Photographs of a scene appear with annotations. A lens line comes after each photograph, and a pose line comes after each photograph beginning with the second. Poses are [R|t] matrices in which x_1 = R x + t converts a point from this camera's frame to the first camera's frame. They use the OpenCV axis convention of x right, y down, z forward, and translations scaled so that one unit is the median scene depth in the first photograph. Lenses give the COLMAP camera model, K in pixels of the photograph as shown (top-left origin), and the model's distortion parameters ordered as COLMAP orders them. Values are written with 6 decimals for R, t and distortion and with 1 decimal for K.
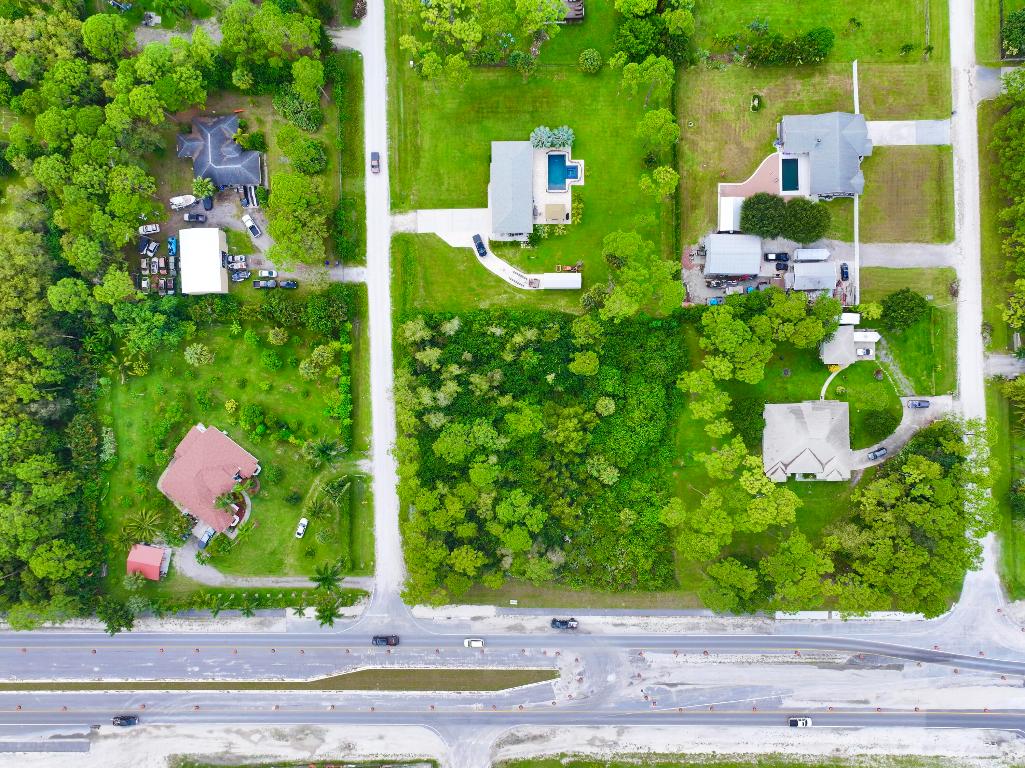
lens RADIAL K [[721.2, 0, 519.3], [0, 721.2, 381.4], [0, 0, 1]] dist [-0.015223, 0.035344]
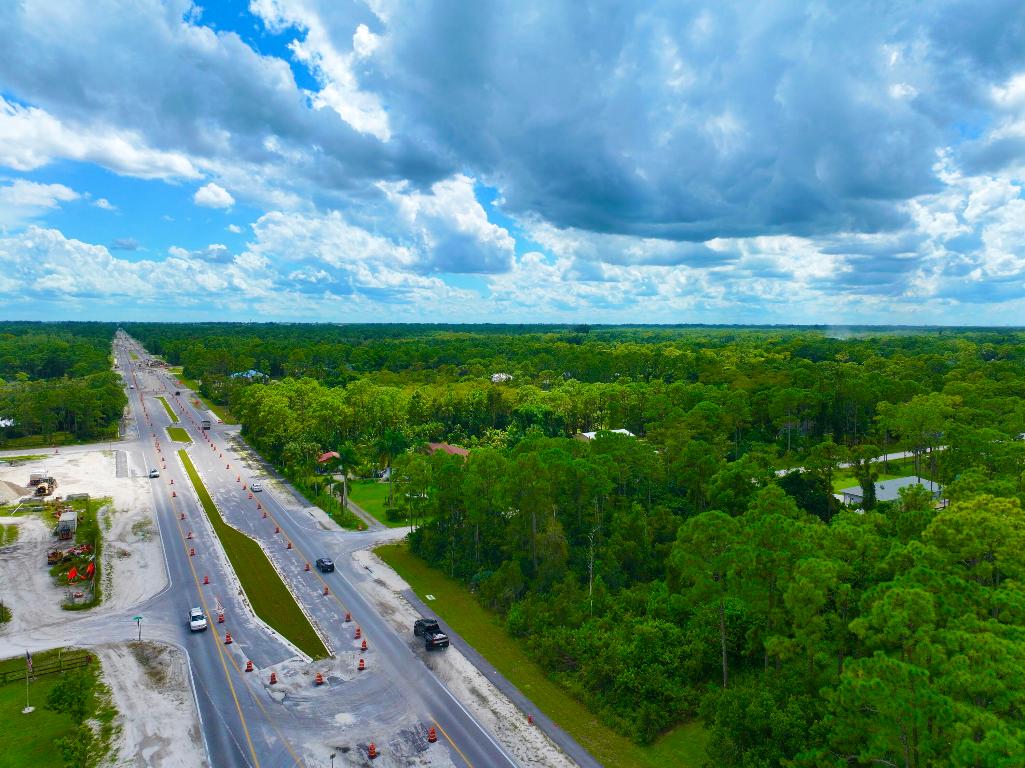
lens RADIAL K [[721.2, 0, 519.3], [0, 721.2, 381.4], [0, 0, 1]] dist [-0.015223, 0.035344]
pose [[0.491602, 0.075769, -0.867517, 0.501800], [-0.870814, 0.038973, -0.490066, 0.523230], [-0.003322, 0.996363, 0.085140, 0.808453]]
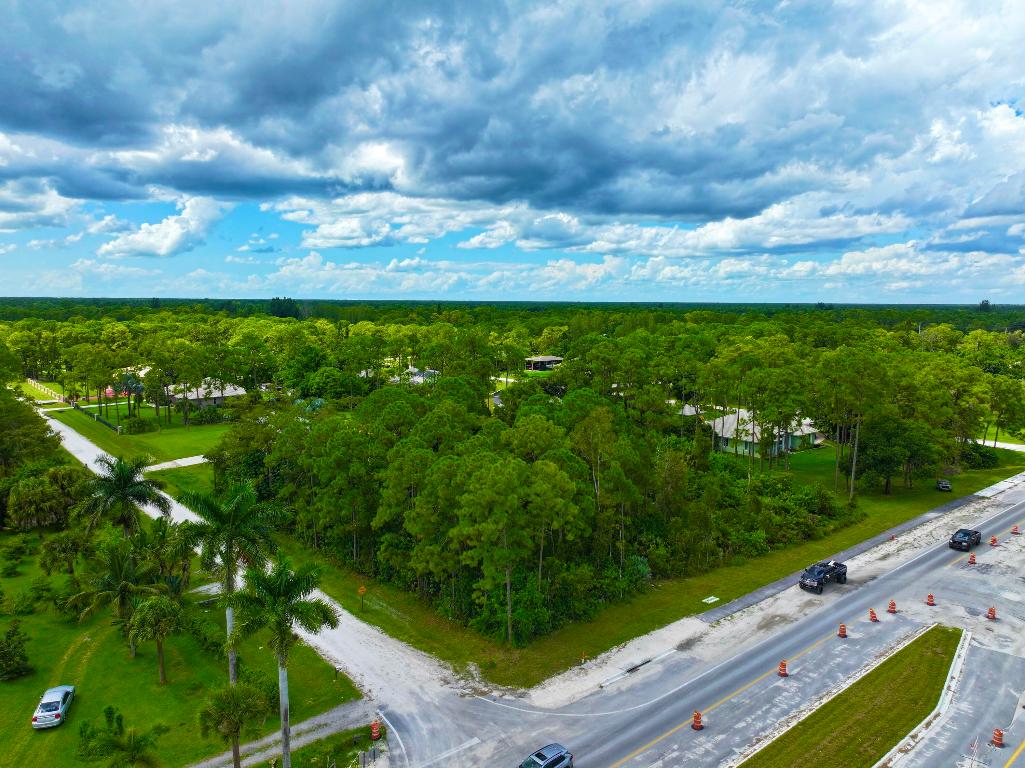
lens RADIAL K [[721.2, 0, 519.3], [0, 721.2, 381.4], [0, 0, 1]] dist [-0.015223, 0.035344]
pose [[0.763953, -0.065245, 0.641965, -0.344986], [0.645168, 0.095101, -0.758099, 0.542085], [-0.011589, 0.993327, 0.114747, 0.856338]]
